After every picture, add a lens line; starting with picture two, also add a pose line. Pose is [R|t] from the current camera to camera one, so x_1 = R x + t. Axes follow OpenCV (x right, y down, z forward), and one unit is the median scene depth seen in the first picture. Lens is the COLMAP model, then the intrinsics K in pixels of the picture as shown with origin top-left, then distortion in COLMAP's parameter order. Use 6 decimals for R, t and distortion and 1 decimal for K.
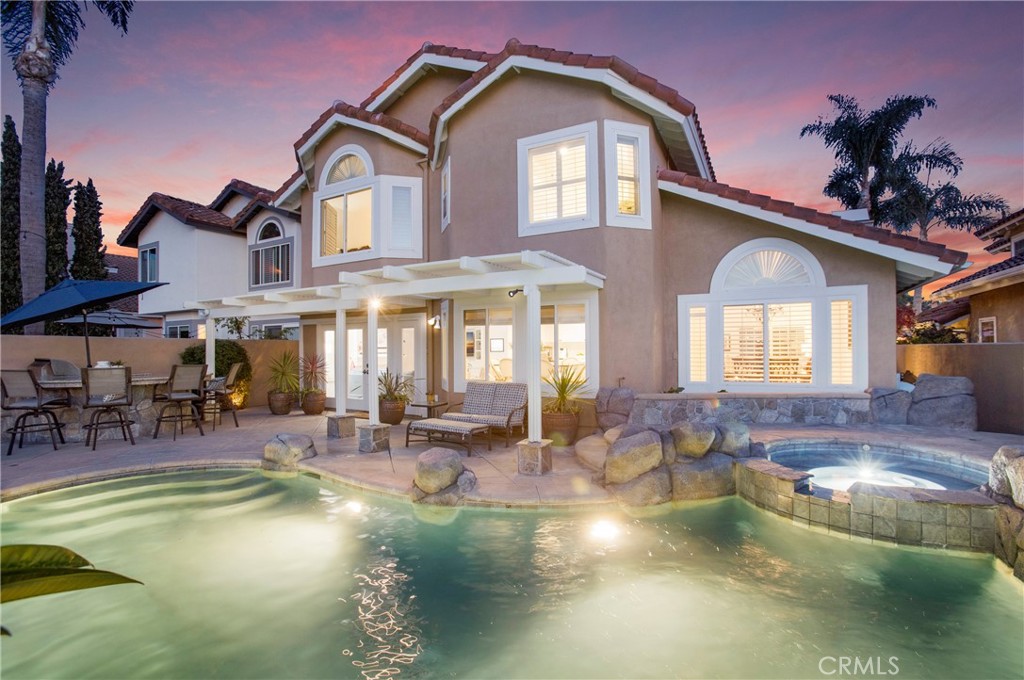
lens RADIAL K [[474.6, 0, 509.5], [0, 474.6, 352.0], [0, 0, 1]] dist [-0.064713, 0.025111]
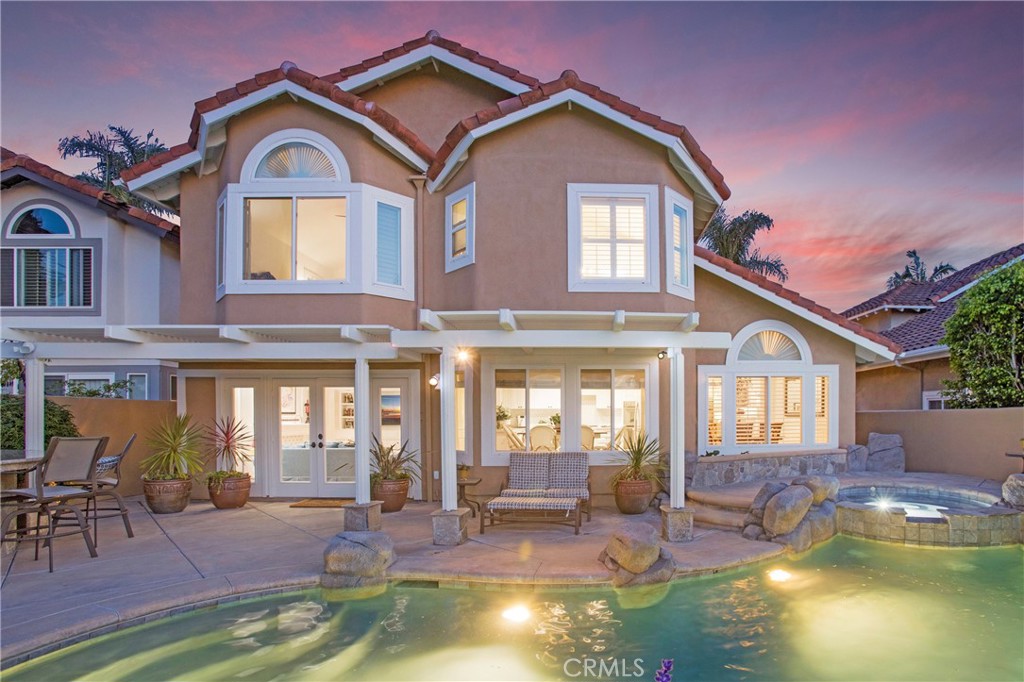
lens RADIAL K [[499.0, 0, 624.5], [0, 499.0, 424.0], [0, 0, 1]] dist [-0.061582, 0.018731]
pose [[0.843203, -0.009993, 0.537503, -0.399341], [0.005127, 0.999931, 0.010548, 0.001330], [-0.537572, -0.006138, 0.843196, 0.136352]]
